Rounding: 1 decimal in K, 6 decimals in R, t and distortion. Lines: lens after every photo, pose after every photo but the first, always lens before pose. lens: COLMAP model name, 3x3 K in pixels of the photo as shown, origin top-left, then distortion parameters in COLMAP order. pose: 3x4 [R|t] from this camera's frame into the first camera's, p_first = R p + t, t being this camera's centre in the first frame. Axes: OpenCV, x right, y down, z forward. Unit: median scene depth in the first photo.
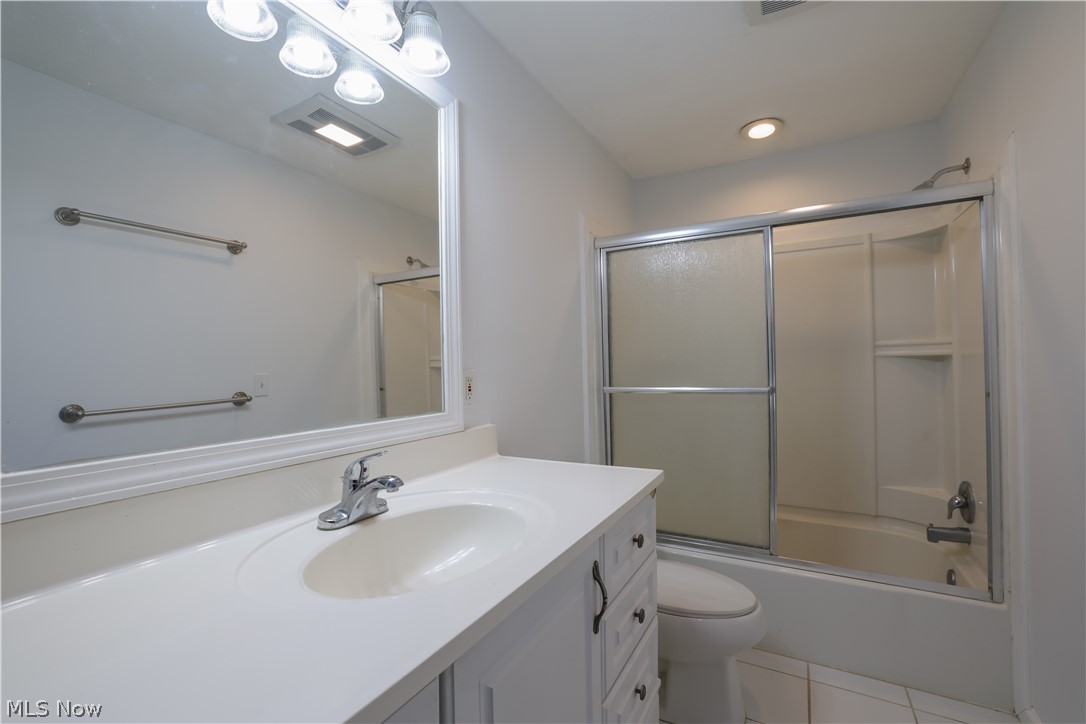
lens RADIAL K [[468.1, 0, 544.6], [0, 468.1, 358.0], [0, 0, 1]] dist [-0.029404, 0.004410]
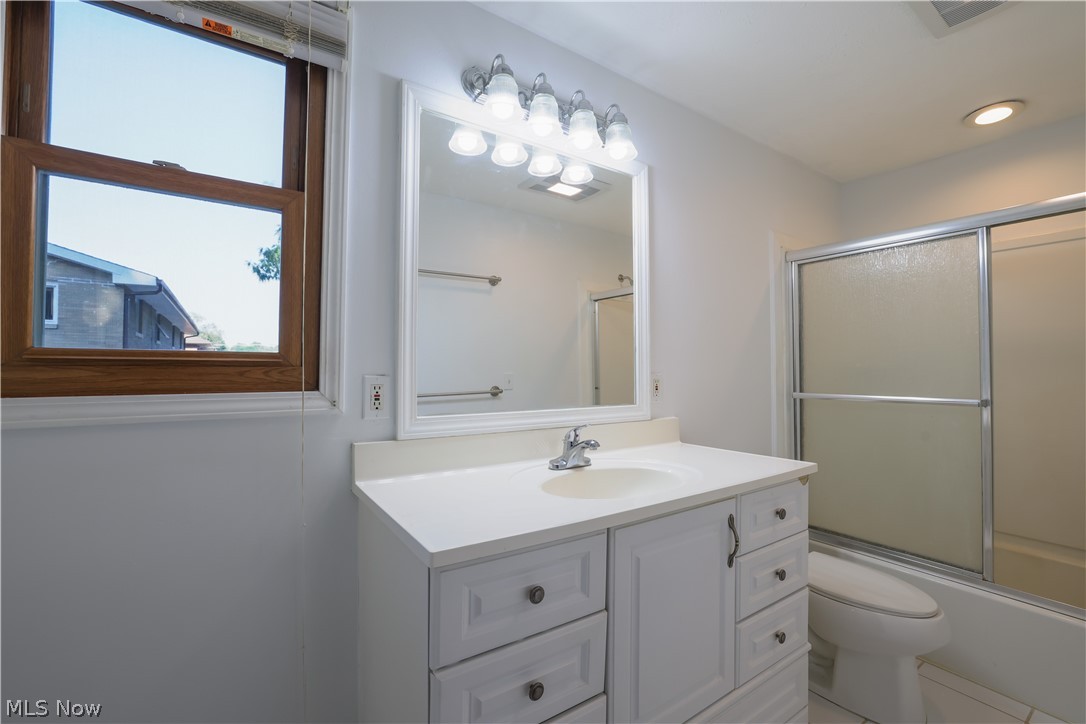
lens RADIAL K [[468.1, 0, 537.3], [0, 468.1, 363.8], [0, 0, 1]] dist [-0.029404, 0.004410]
pose [[0.890110, 0.013903, -0.455534, 0.099298], [-0.011057, 0.999899, 0.008911, -0.006925], [0.455612, -0.002895, 0.890174, -0.219640]]
